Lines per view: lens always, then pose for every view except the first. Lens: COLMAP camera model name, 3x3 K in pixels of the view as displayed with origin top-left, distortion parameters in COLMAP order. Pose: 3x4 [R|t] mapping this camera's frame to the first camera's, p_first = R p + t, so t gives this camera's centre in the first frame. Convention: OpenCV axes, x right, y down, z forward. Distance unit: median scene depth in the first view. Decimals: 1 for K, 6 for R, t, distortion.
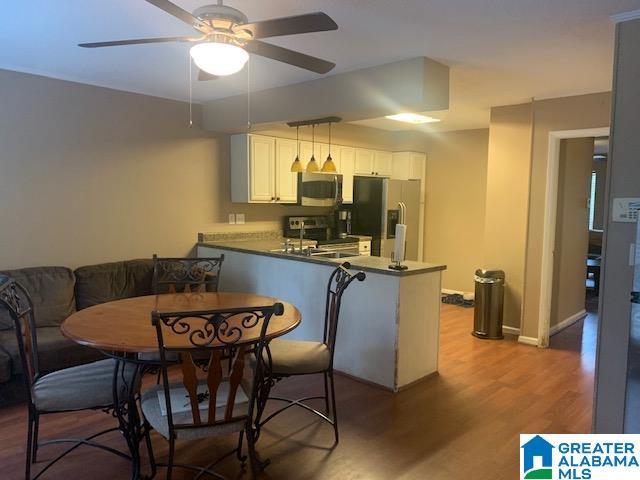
lens RADIAL K [[496.7, 0, 320.0], [0, 496.7, 240.0], [0, 0, 1]] dist [0.000873, -0.001949]
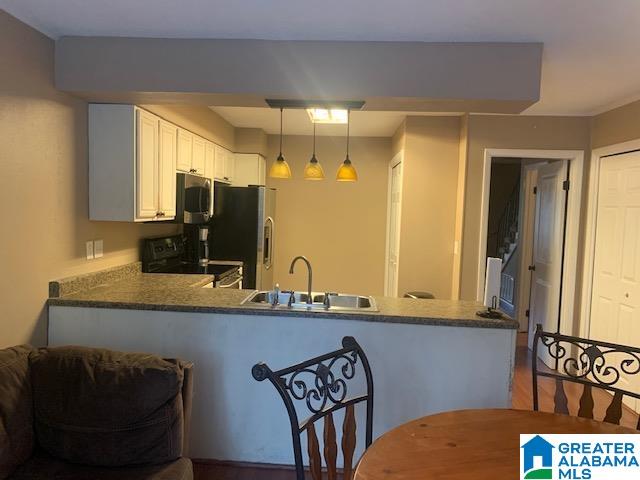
lens RADIAL K [[496.7, 0, 320.0], [0, 496.7, 240.0], [0, 0, 1]] dist [0.000873, -0.001949]
pose [[0.757105, -0.033136, 0.652452, -0.352206], [0.036183, 0.999307, 0.008765, -0.049524], [-0.652290, 0.016972, 0.757779, 0.394237]]
